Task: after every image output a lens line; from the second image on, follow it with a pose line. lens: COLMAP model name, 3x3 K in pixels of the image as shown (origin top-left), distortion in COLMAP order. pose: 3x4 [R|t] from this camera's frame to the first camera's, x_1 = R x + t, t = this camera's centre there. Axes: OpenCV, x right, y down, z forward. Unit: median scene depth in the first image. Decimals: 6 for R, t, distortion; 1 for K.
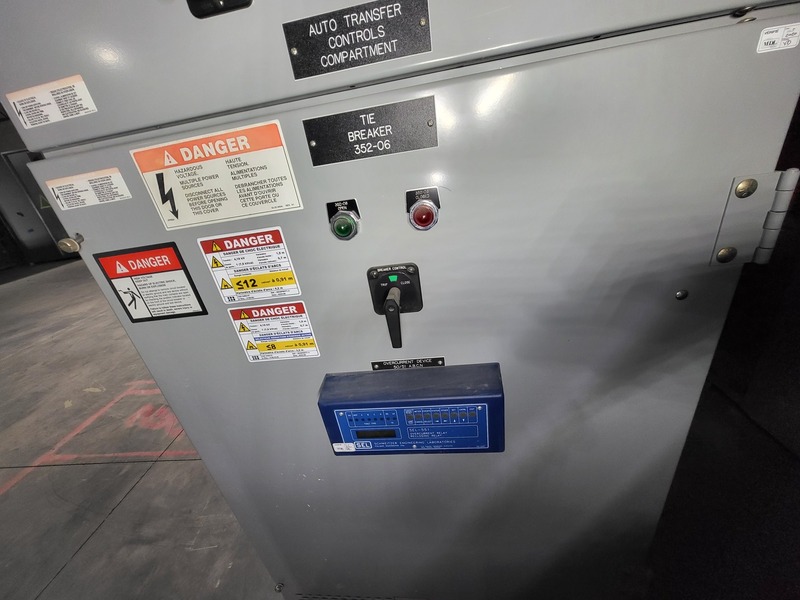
lens RADIAL K [[317.9, 0, 398.1], [0, 317.9, 308.3], [0, 0, 1]] dist [-0.004304, -0.000127]
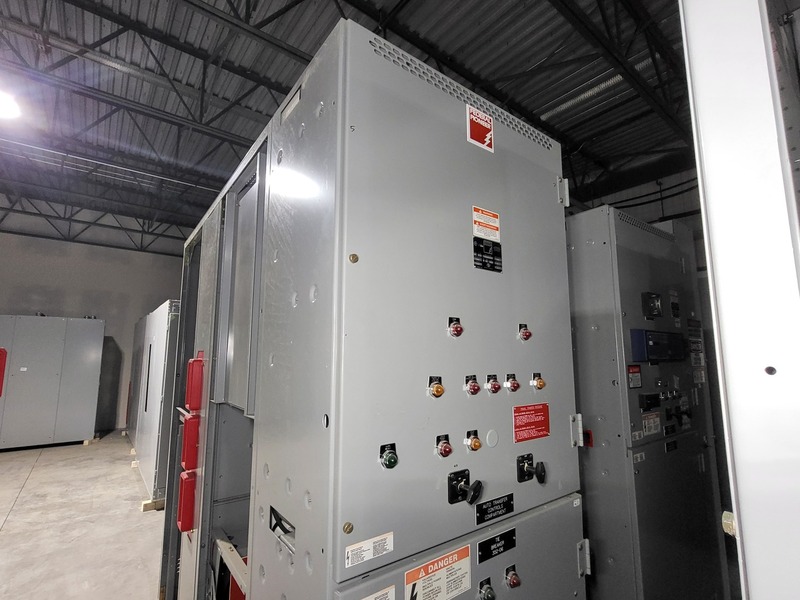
lens RADIAL K [[392.6, 0, 395.7], [0, 392.6, 308.5], [0, 0, 1]] dist [0.003717, 0.000382]
pose [[0.725813, 0.227307, 0.649251, -2.336156], [0.192593, 0.838932, -0.509019, -0.563034], [-0.660381, 0.494494, 0.565130, -0.778759]]
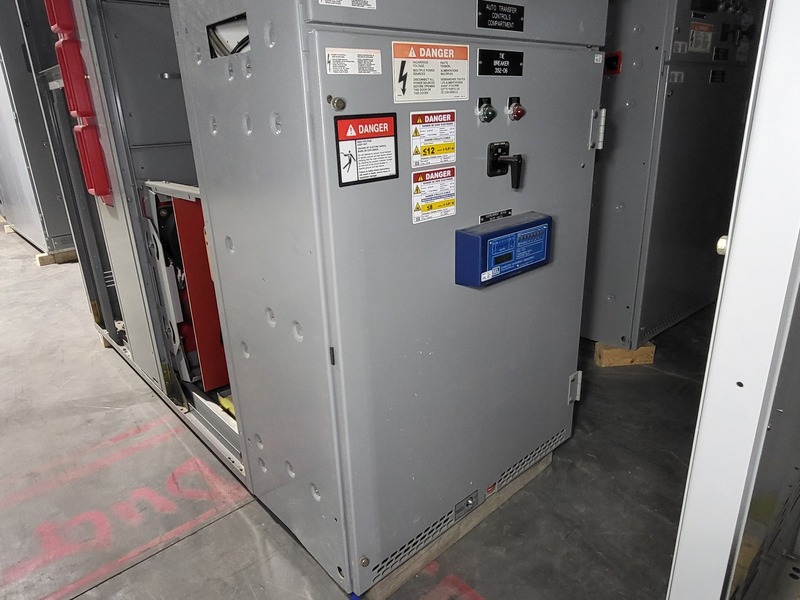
lens RADIAL K [[538.6, 0, 401.0], [0, 538.6, 305.7], [0, 0, 1]] dist [-0.000795, -0.001838]
pose [[0.668792, -0.135601, 0.730978, -2.449164], [0.259061, 0.964107, -0.058175, 0.693765], [-0.696853, 0.228275, 0.679917, -0.330615]]
